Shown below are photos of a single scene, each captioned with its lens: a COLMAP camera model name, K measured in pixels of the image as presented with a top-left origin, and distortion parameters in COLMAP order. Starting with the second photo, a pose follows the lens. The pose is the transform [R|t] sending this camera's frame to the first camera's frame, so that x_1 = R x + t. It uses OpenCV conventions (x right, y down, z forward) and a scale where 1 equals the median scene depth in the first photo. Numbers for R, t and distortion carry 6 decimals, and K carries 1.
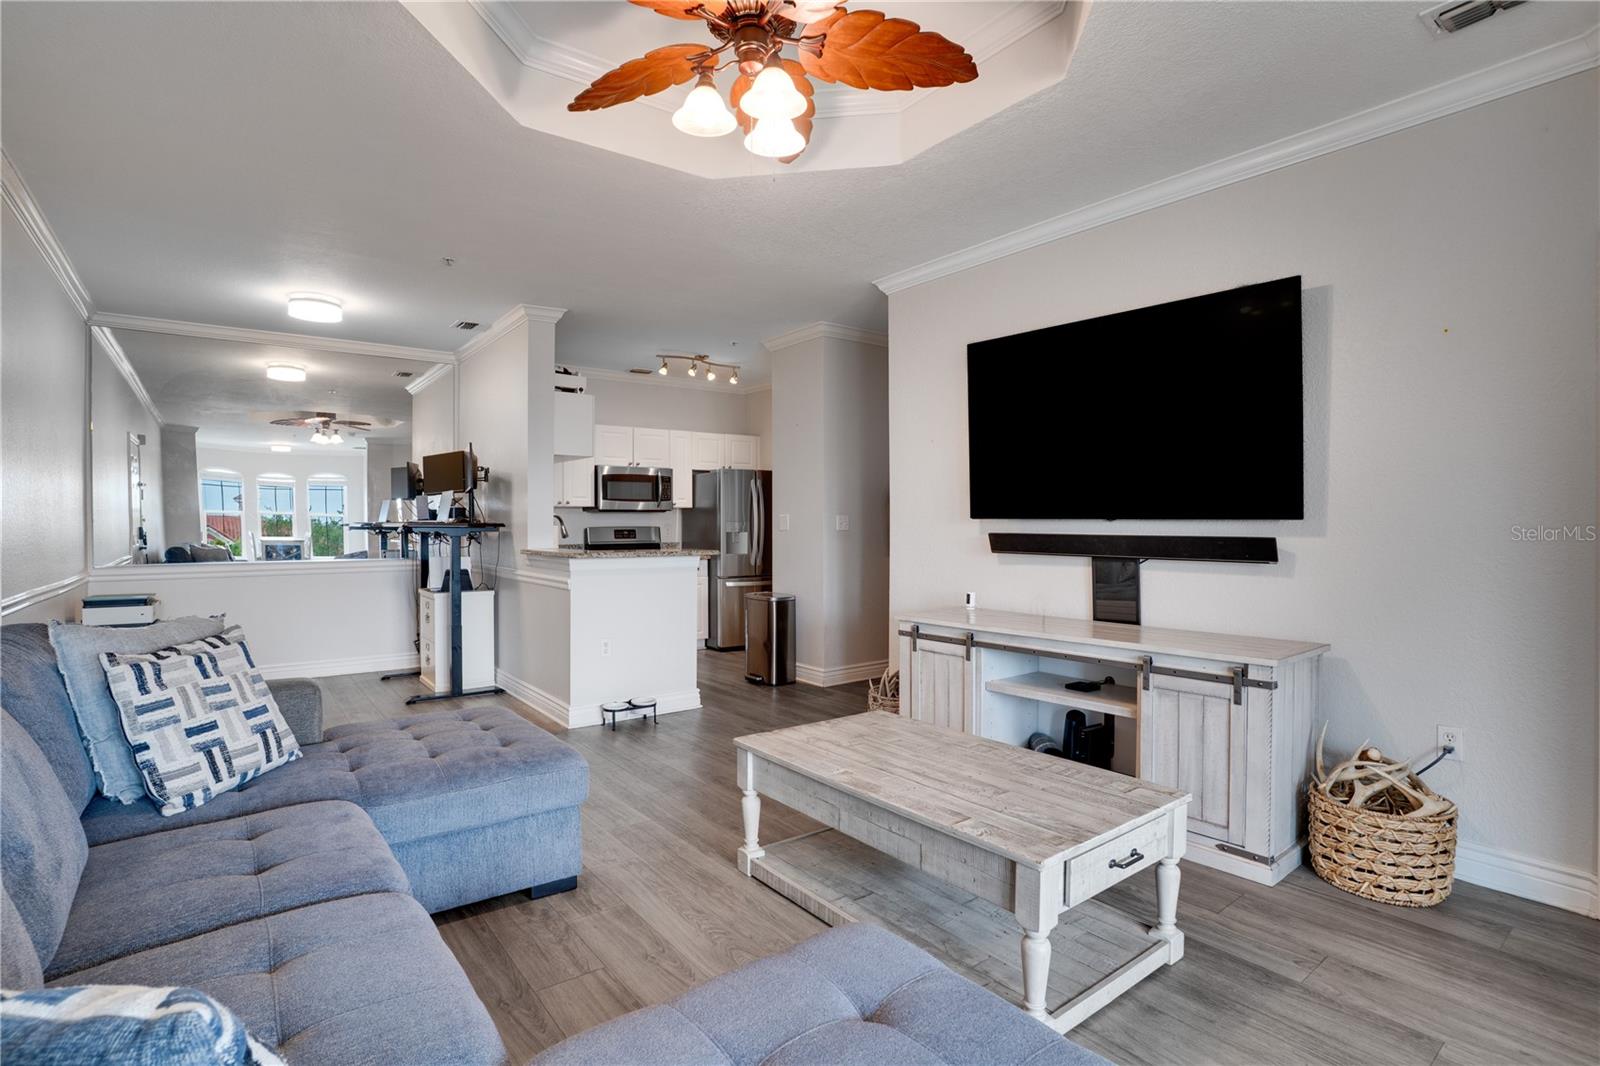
lens RADIAL K [[788.8, 0, 802.8], [0, 788.8, 542.2], [0, 0, 1]] dist [-0.053871, 0.000024]
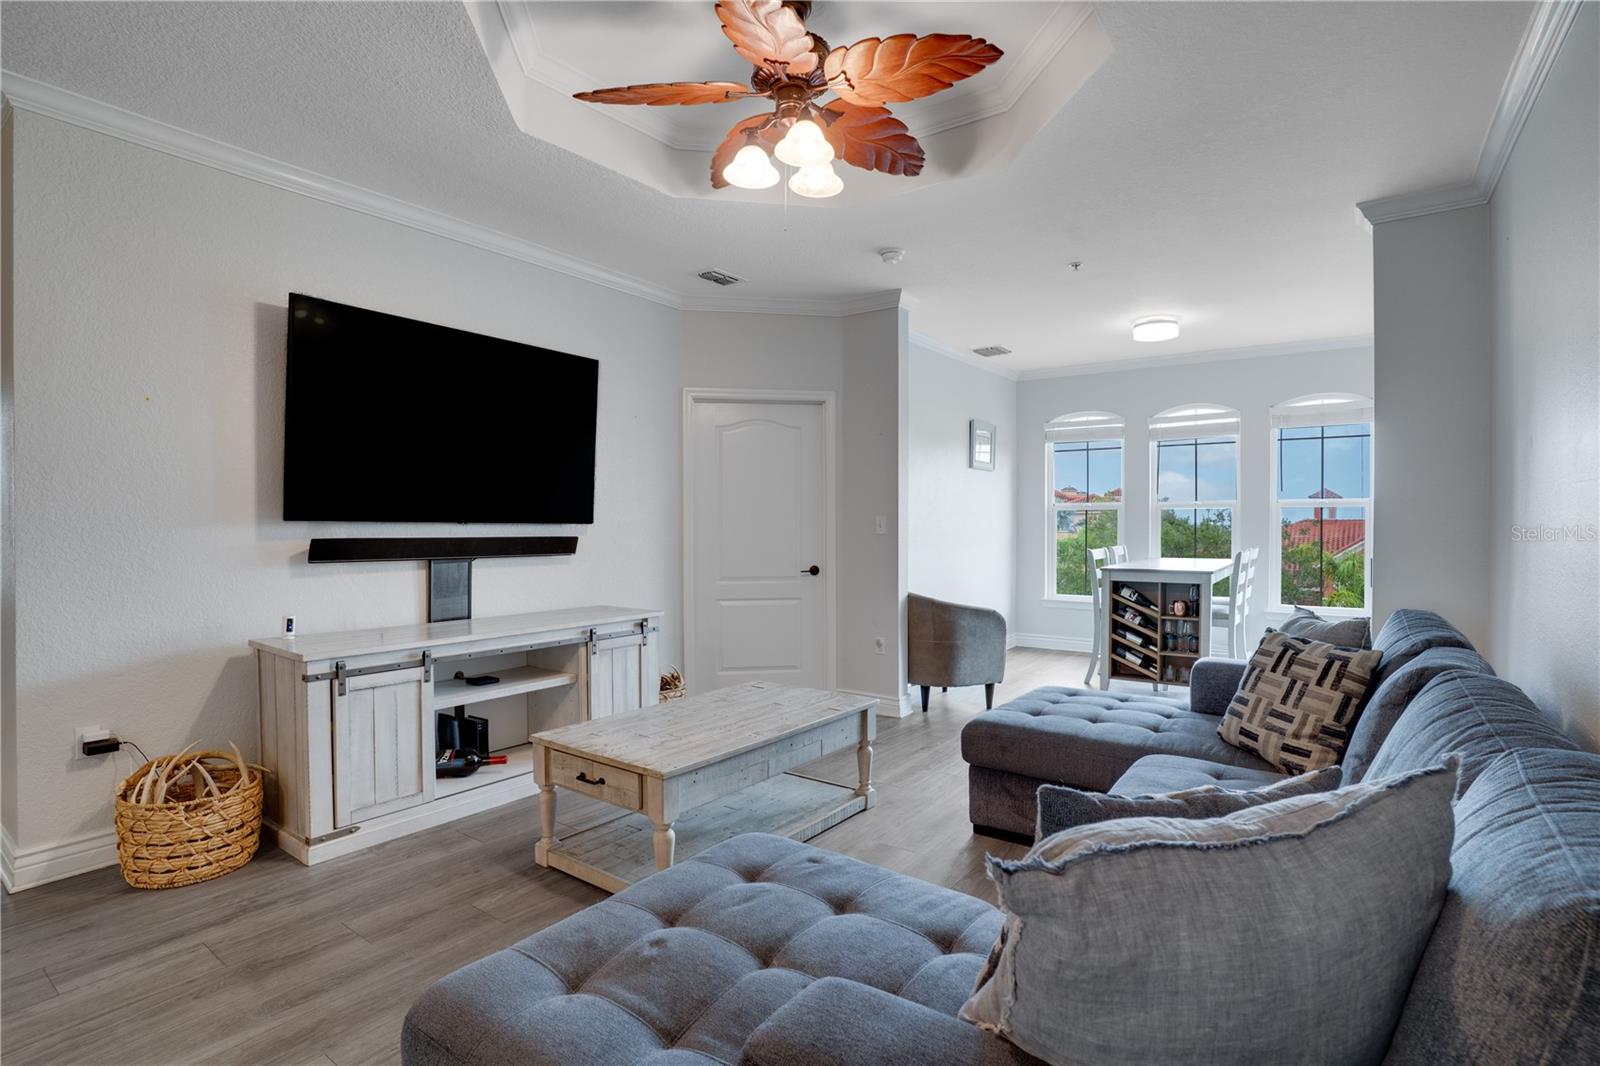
lens RADIAL K [[788.8, 0, 802.8], [0, 788.8, 542.2], [0, 0, 1]] dist [-0.053871, 0.000024]
pose [[-0.281360, -0.019332, 0.959408, -0.735782], [0.021221, 0.999427, 0.026362, -0.020267], [-0.959368, 0.027777, -0.280789, 0.829481]]
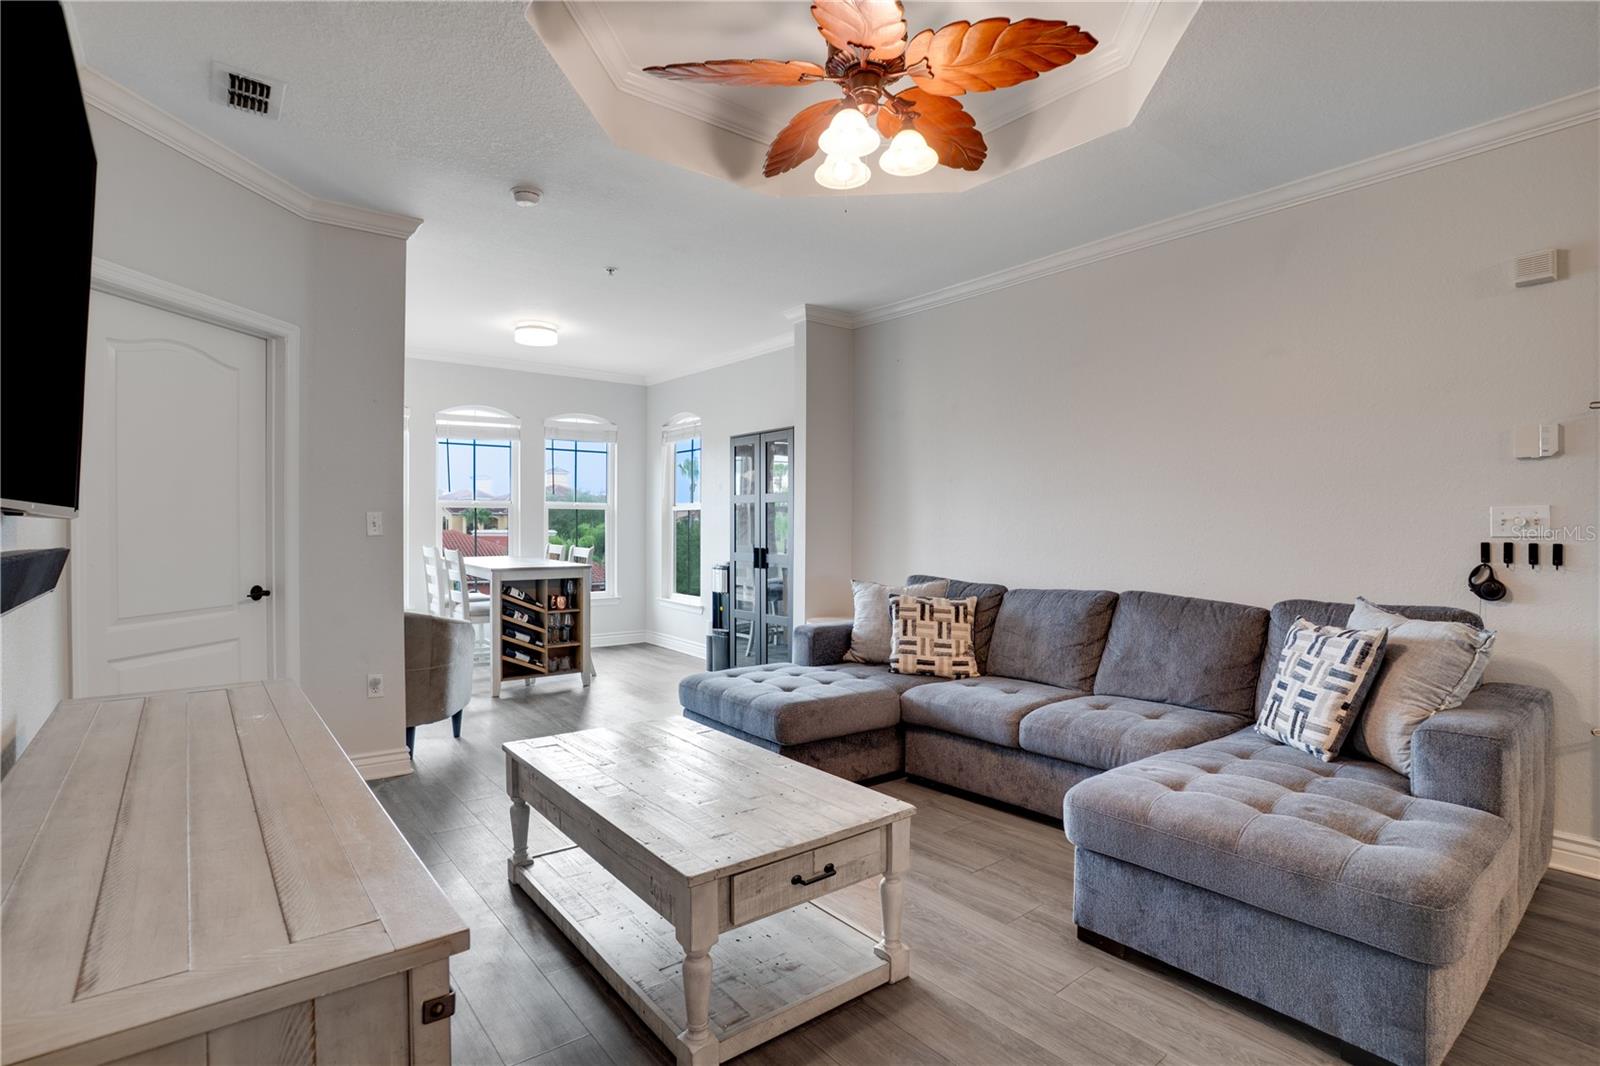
lens RADIAL K [[793.6, 0, 805.9], [0, 793.6, 527.8], [0, 0, 1]] dist [-0.071836, 0.000060]
pose [[-0.999644, -0.000526, -0.026682, 0.030255], [-0.001185, 0.999694, 0.024701, -0.031145], [0.026661, 0.024723, -0.999339, 1.337915]]
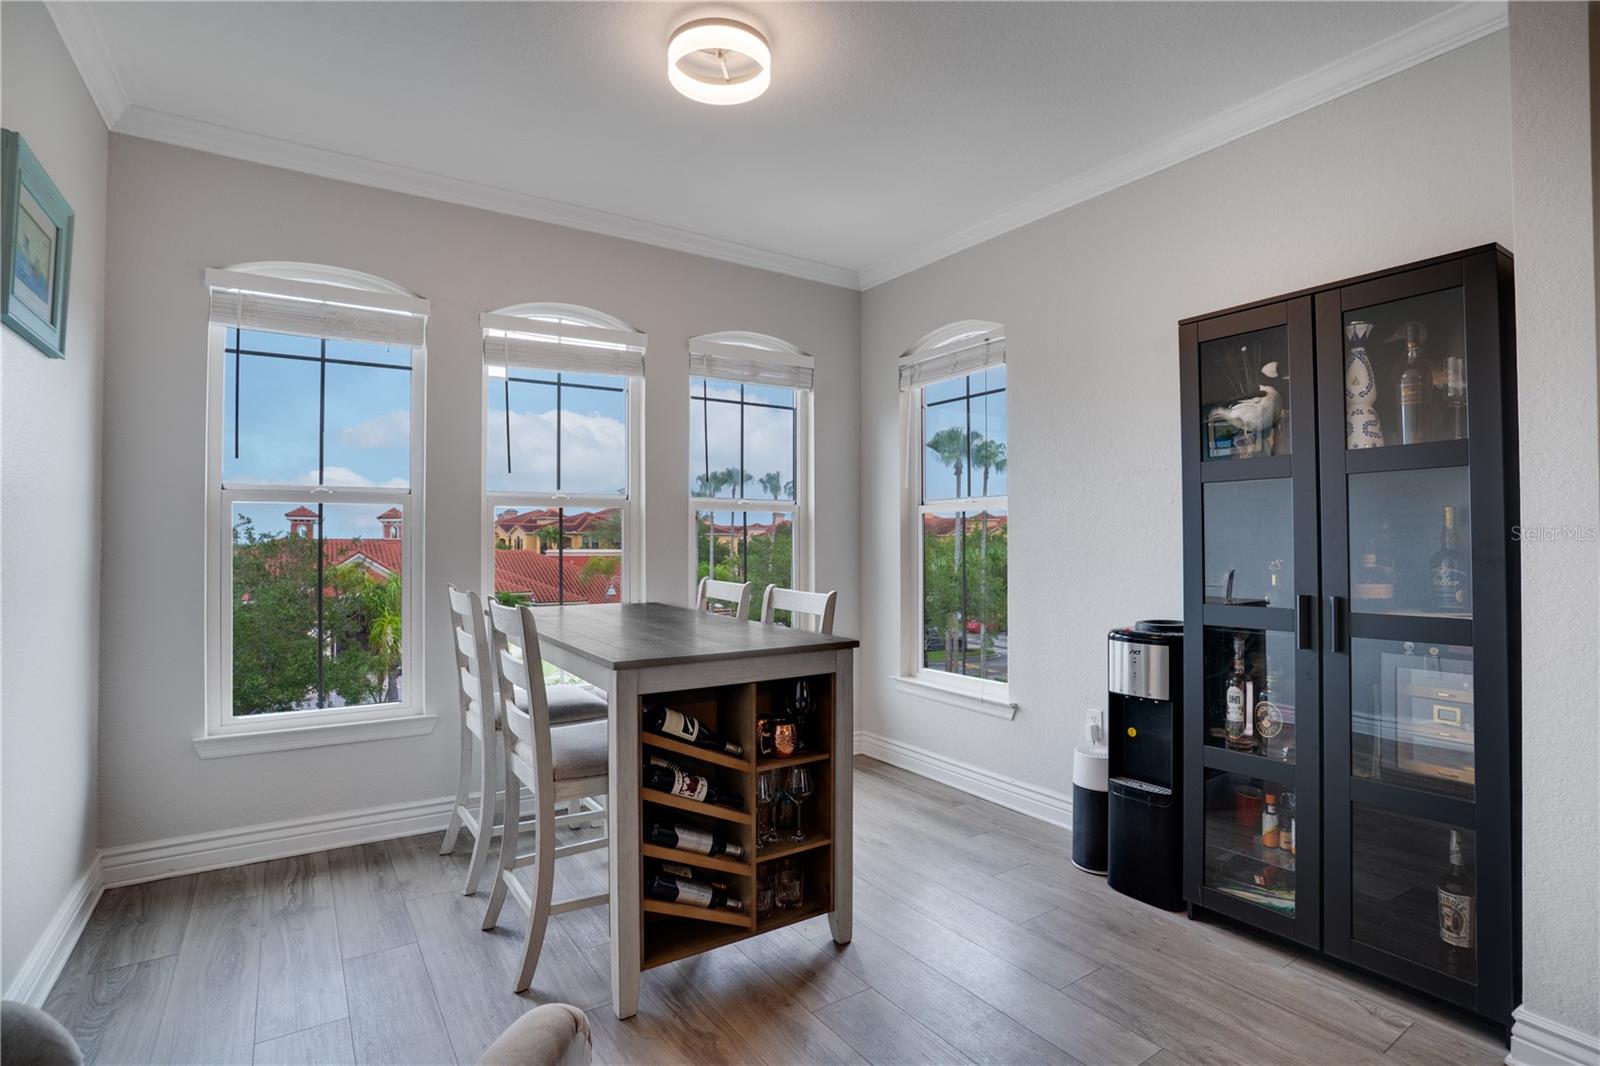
lens RADIAL K [[793.6, 0, 805.9], [0, 793.6, 527.8], [0, 0, 1]] dist [-0.071836, 0.000060]
pose [[-0.998368, 0.007981, 0.056548, 0.431580], [0.008127, 0.999964, 0.002351, -0.006881], [-0.056527, 0.002806, -0.998397, 0.348323]]
